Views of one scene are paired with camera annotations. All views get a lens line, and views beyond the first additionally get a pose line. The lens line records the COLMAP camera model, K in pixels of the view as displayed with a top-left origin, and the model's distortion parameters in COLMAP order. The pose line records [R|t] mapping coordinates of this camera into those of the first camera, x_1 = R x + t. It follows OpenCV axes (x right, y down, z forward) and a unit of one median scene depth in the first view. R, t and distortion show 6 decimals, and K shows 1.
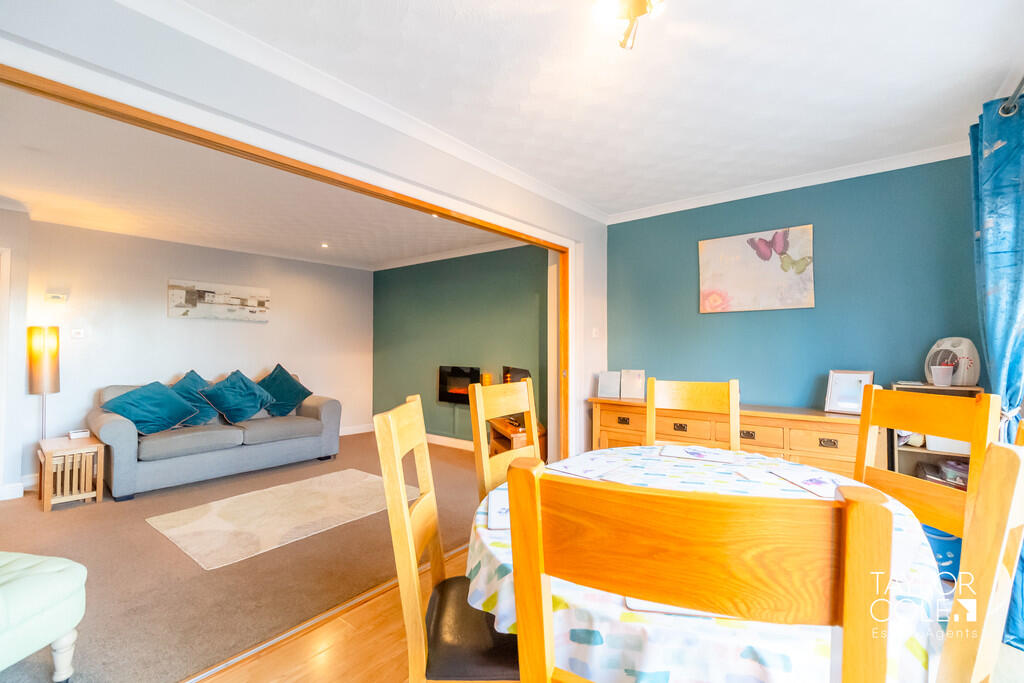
lens RADIAL K [[447.3, 0, 511.2], [0, 447.3, 337.7], [0, 0, 1]] dist [-0.003104, -0.000468]
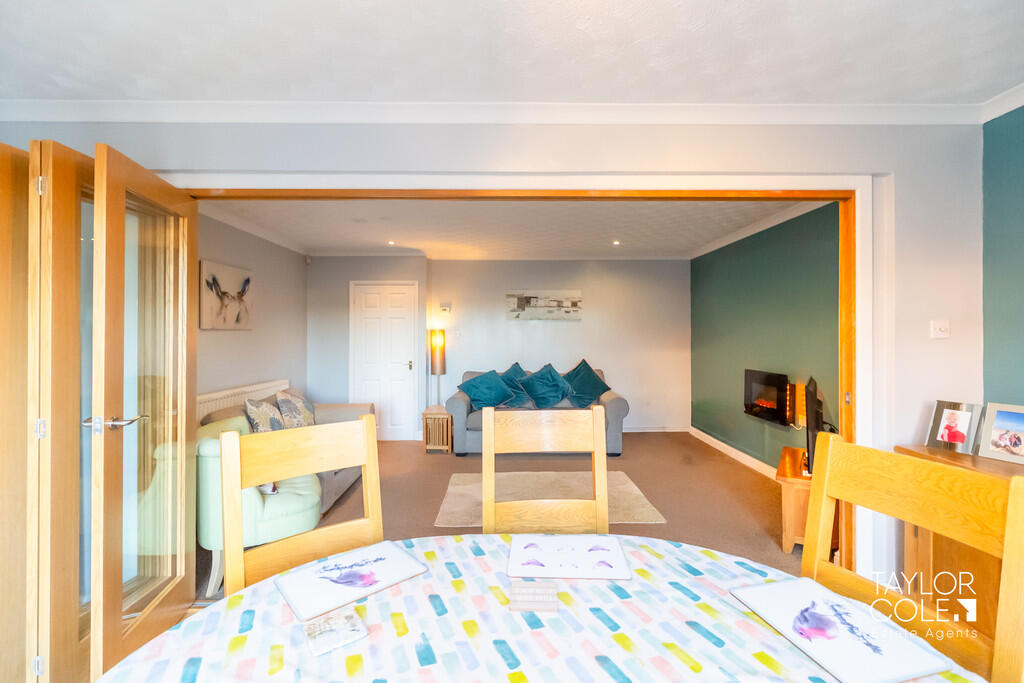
lens RADIAL K [[447.3, 0, 511.6], [0, 447.3, 335.8], [0, 0, 1]] dist [-0.003104, -0.000468]
pose [[0.632094, -0.001997, -0.774889, 0.230340], [0.017775, 0.999771, 0.011922, -0.015242], [0.774688, -0.021309, 0.631985, 0.198865]]
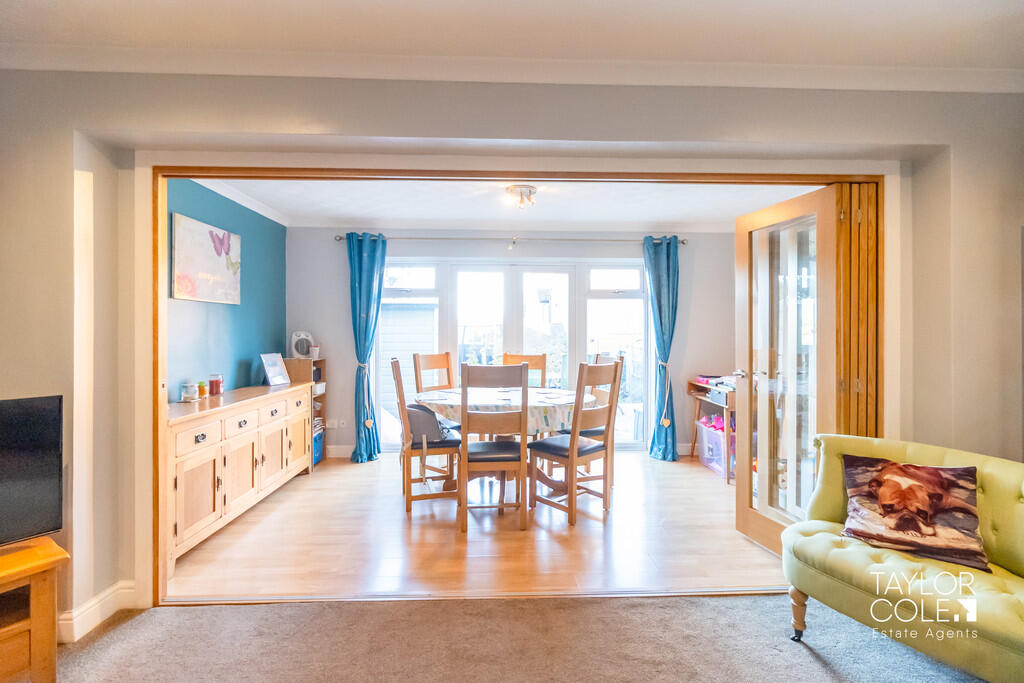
lens RADIAL K [[447.3, 0, 513.1], [0, 447.3, 333.8], [0, 0, 1]] dist [-0.003104, -0.000468]
pose [[-0.651718, -0.000877, 0.758461, -0.478925], [-0.017794, 0.999742, -0.014134, 0.010670], [-0.758253, -0.022707, -0.651565, 0.793189]]
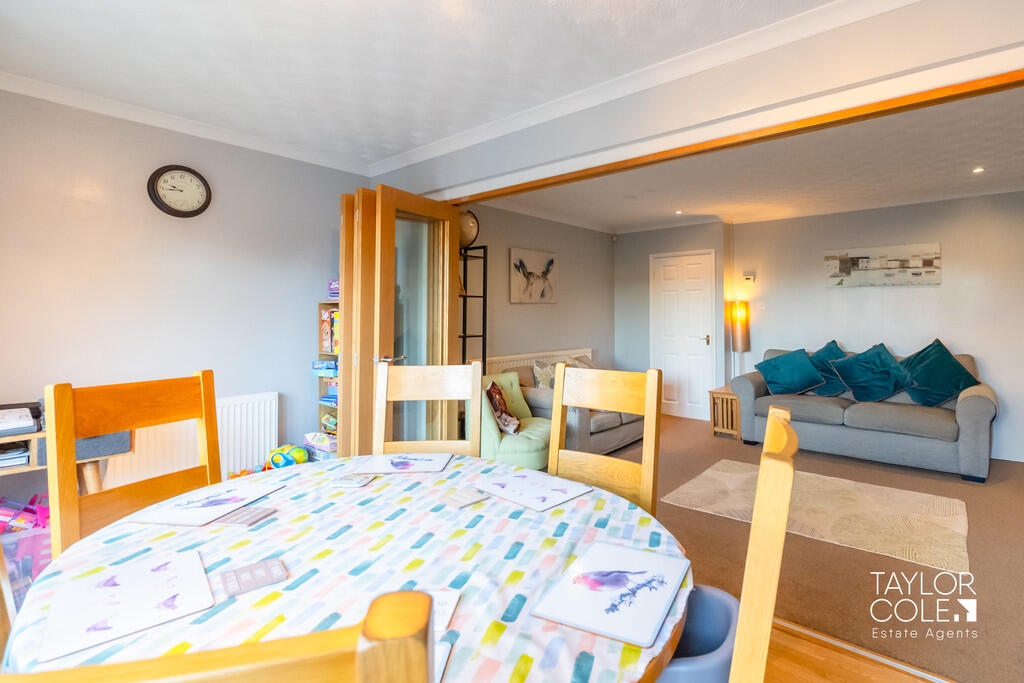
lens RADIAL K [[492.4, 0, 564.8], [0, 492.4, 297.4], [0, 0, 1]] dist [-0.010053, 0.000659]
pose [[-0.000087, -0.034909, -0.999390, 0.363077], [0.023816, 0.999107, -0.034901, 0.001361], [0.999716, -0.023804, 0.000745, 0.390871]]
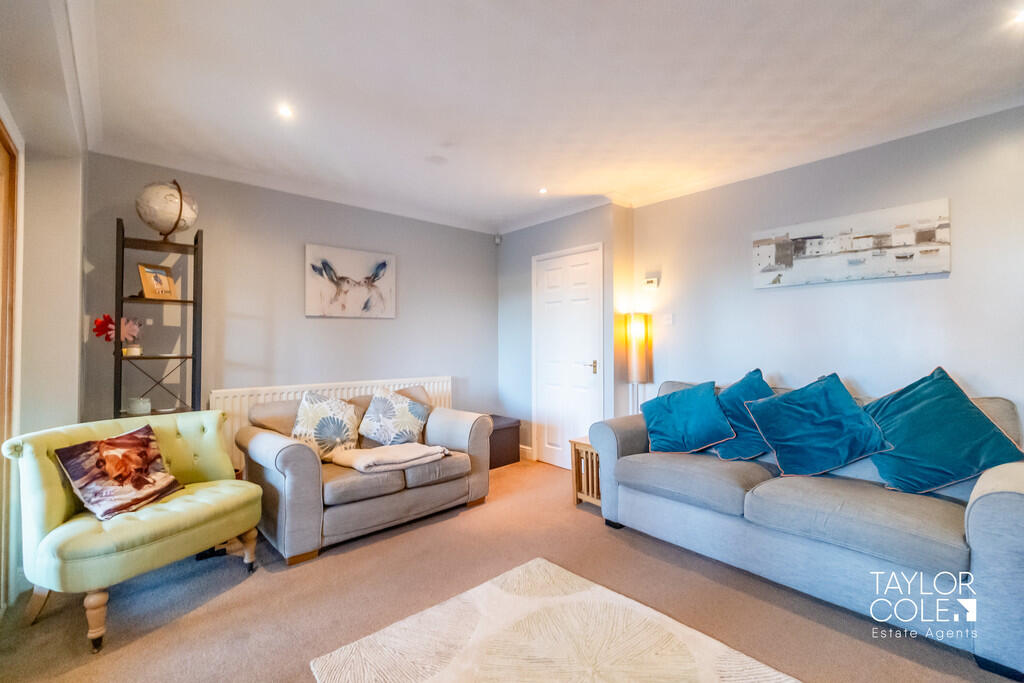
lens RADIAL K [[447.3, 0, 512.1], [0, 447.3, 335.1], [0, 0, 1]] dist [-0.003104, -0.000468]
pose [[-0.167178, -0.020853, -0.985706, -0.037456], [0.023318, 0.999413, -0.025098, 0.032234], [0.985651, -0.027181, -0.166593, 0.738929]]
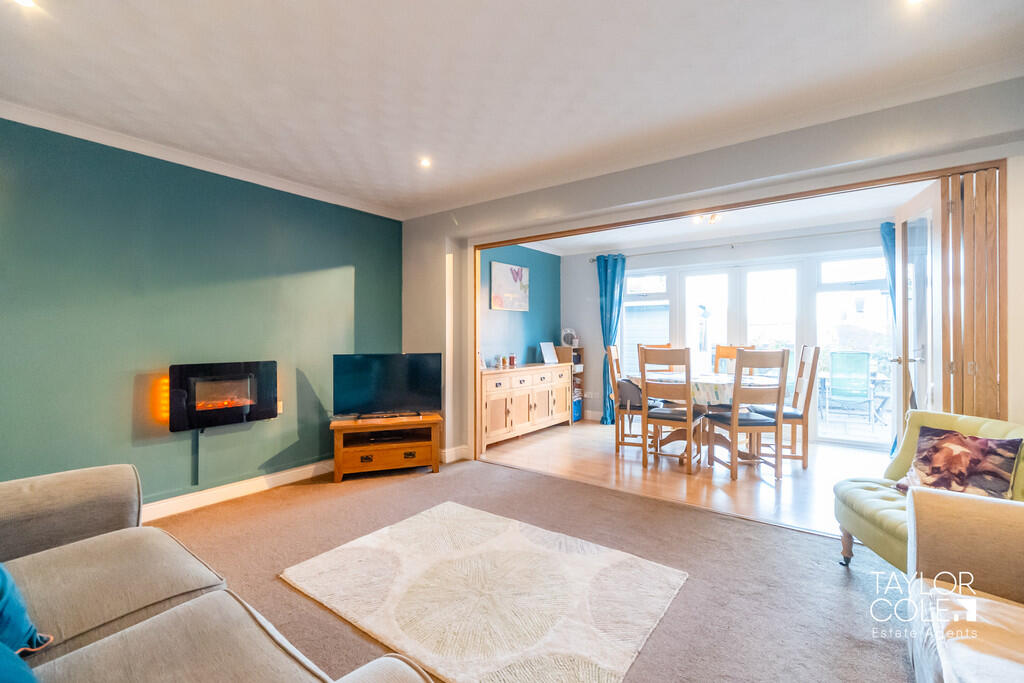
lens RADIAL K [[447.3, 0, 520.7], [0, 447.3, 332.4], [0, 0, 1]] dist [-0.003104, -0.000468]
pose [[-0.044333, 0.007167, 0.998991, -0.818127], [-0.019204, 0.999783, -0.008025, 0.026422], [-0.998832, -0.019540, -0.044186, 0.722416]]
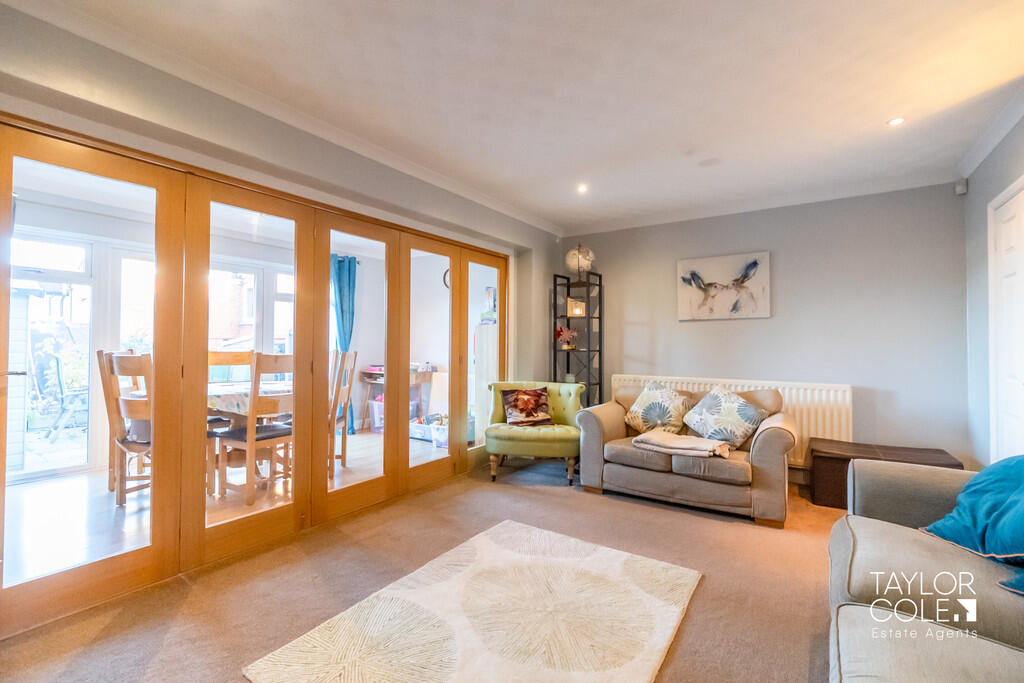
lens RADIAL K [[447.3, 0, 511.0], [0, 447.3, 330.1], [0, 0, 1]] dist [-0.003104, -0.000468]
pose [[-0.997214, -0.008833, -0.074074, -0.312462], [-0.005113, 0.998723, -0.050265, 0.040312], [0.074423, -0.049747, -0.995985, 1.154191]]
